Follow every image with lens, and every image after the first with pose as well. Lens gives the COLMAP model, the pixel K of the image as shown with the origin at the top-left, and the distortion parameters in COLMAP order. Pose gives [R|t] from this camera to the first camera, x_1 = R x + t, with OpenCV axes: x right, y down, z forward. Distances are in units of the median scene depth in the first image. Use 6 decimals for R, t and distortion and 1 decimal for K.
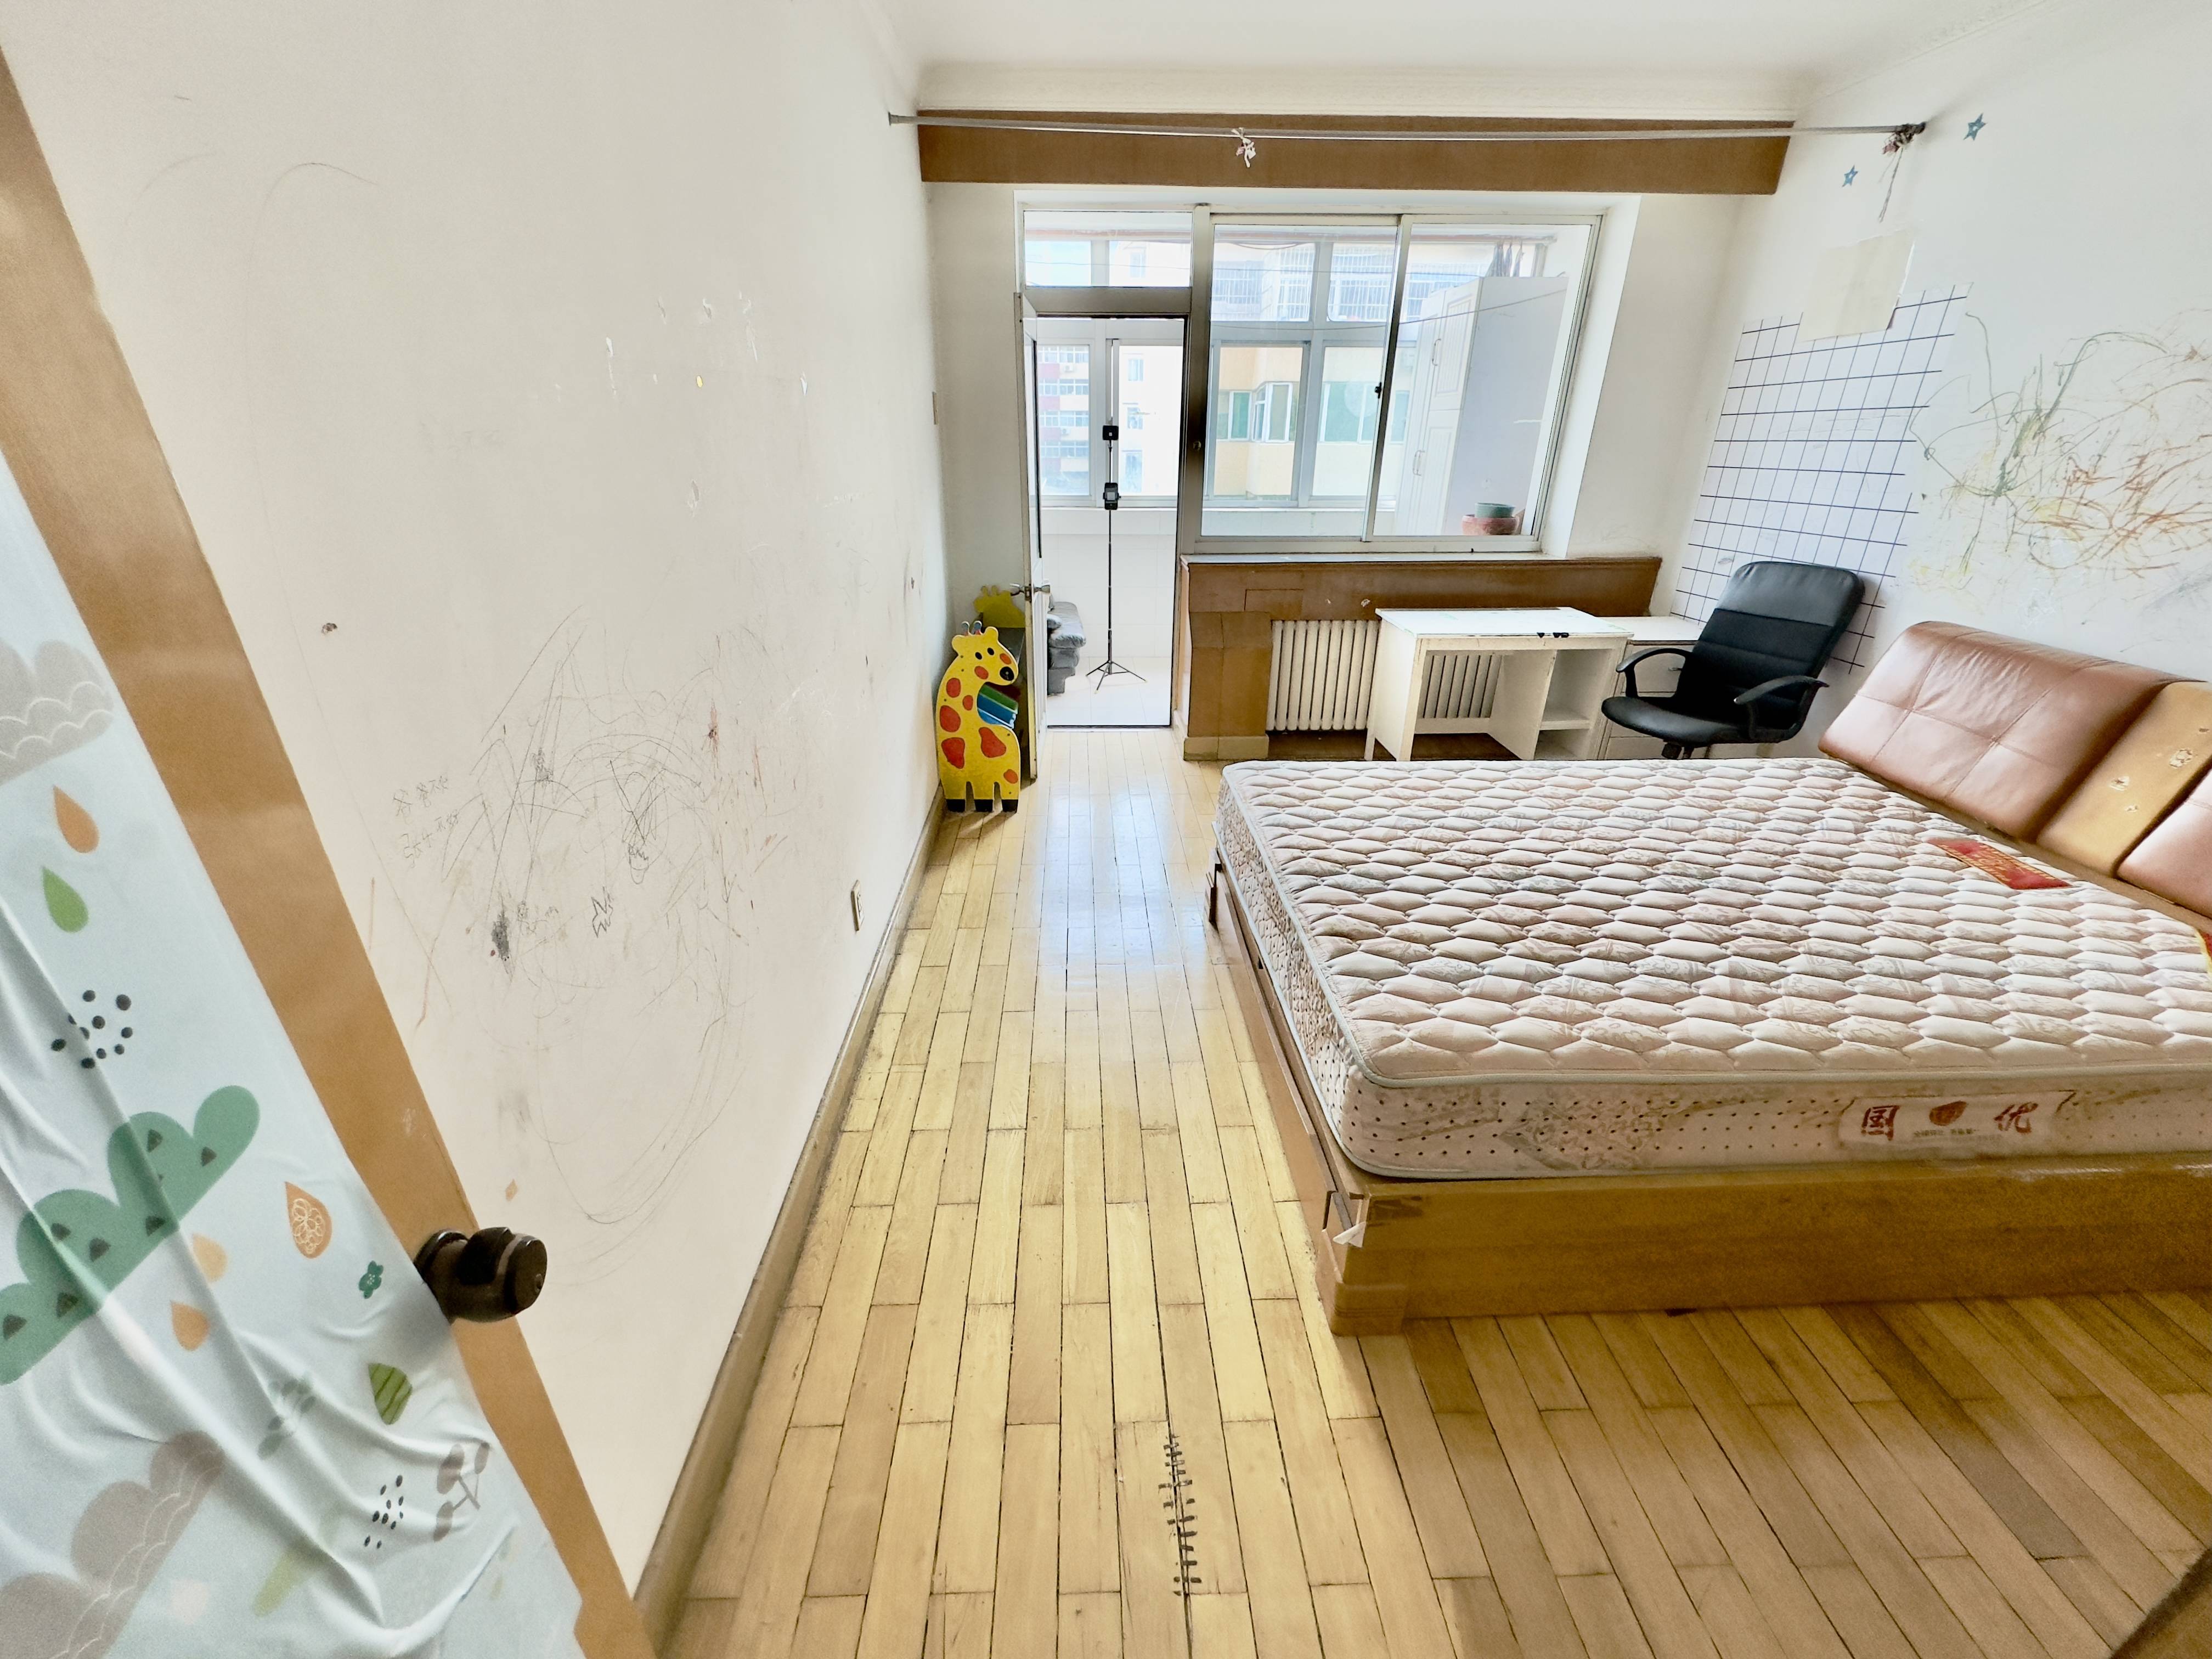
lens RADIAL K [[882.1, 0, 1104.7], [0, 882.1, 836.4], [0, 0, 1]] dist [-0.000197, -0.000109]
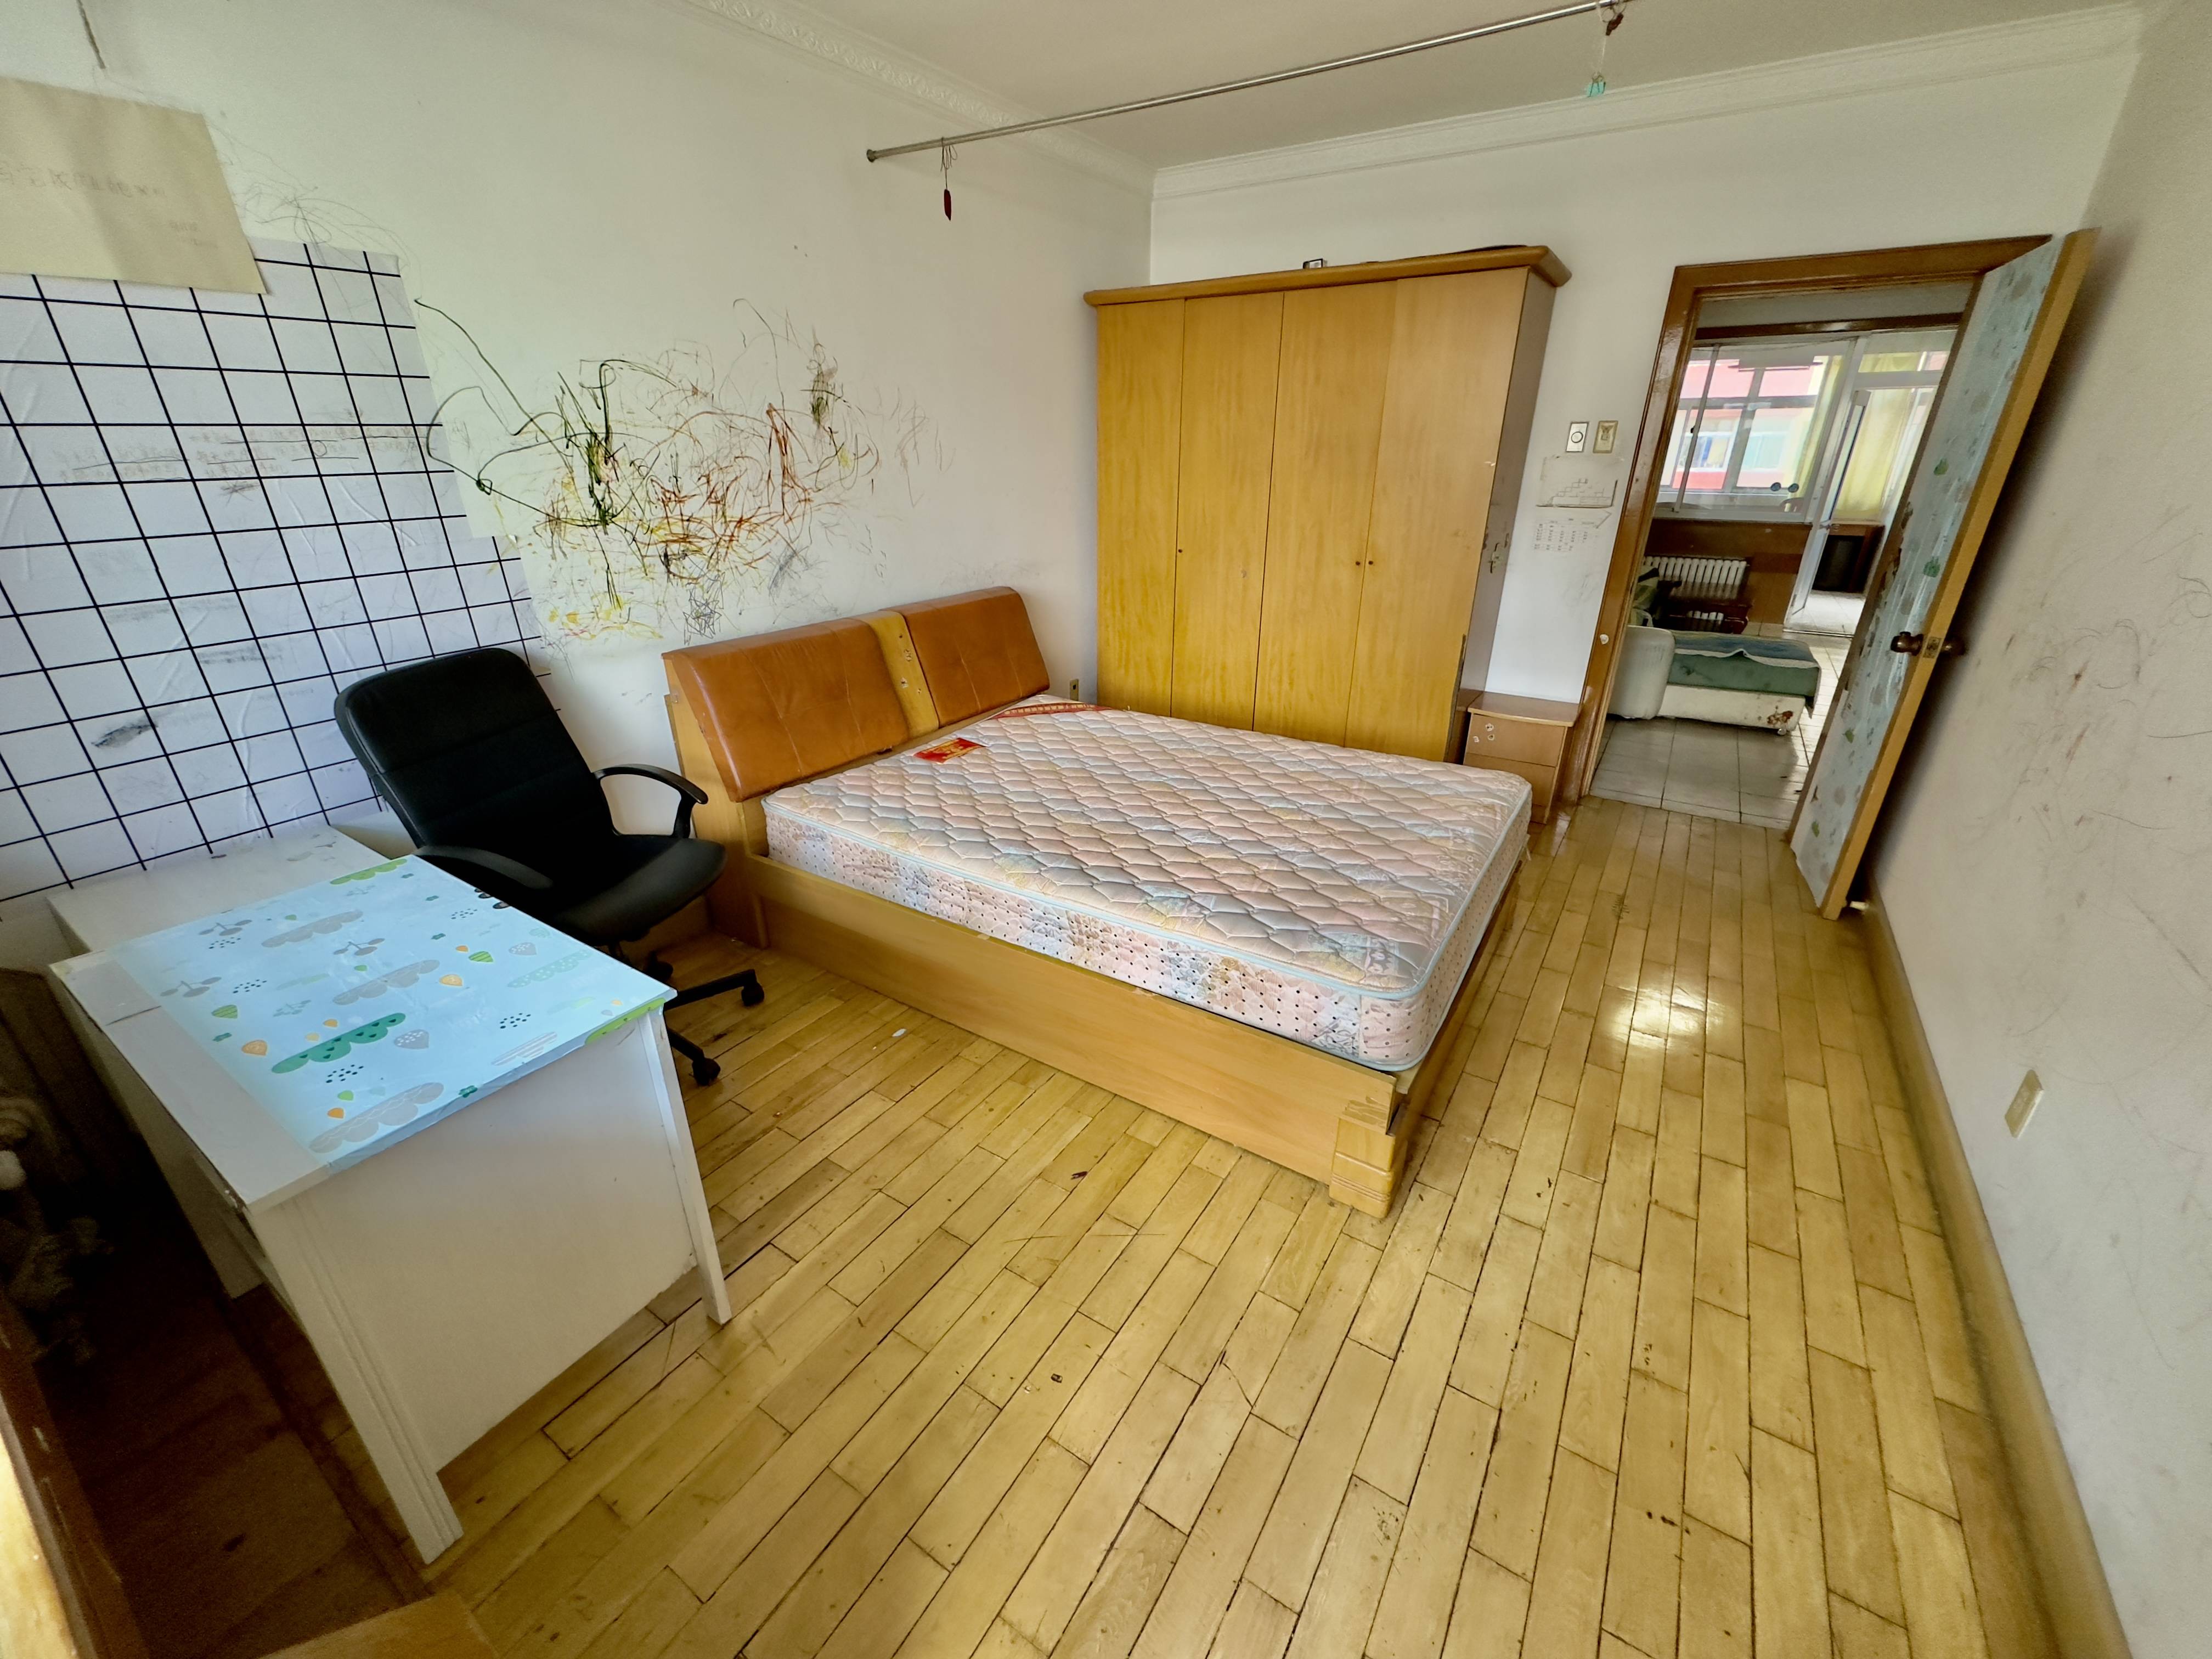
lens RADIAL K [[882.1, 0, 1104.2], [0, 882.1, 832.1], [0, 0, 1]] dist [-0.000197, -0.000109]
pose [[-0.823584, -0.226903, 0.519831, 0.019354], [0.240352, 0.690525, 0.682207, -0.724823], [-0.513752, 0.686797, -0.514168, 1.546422]]
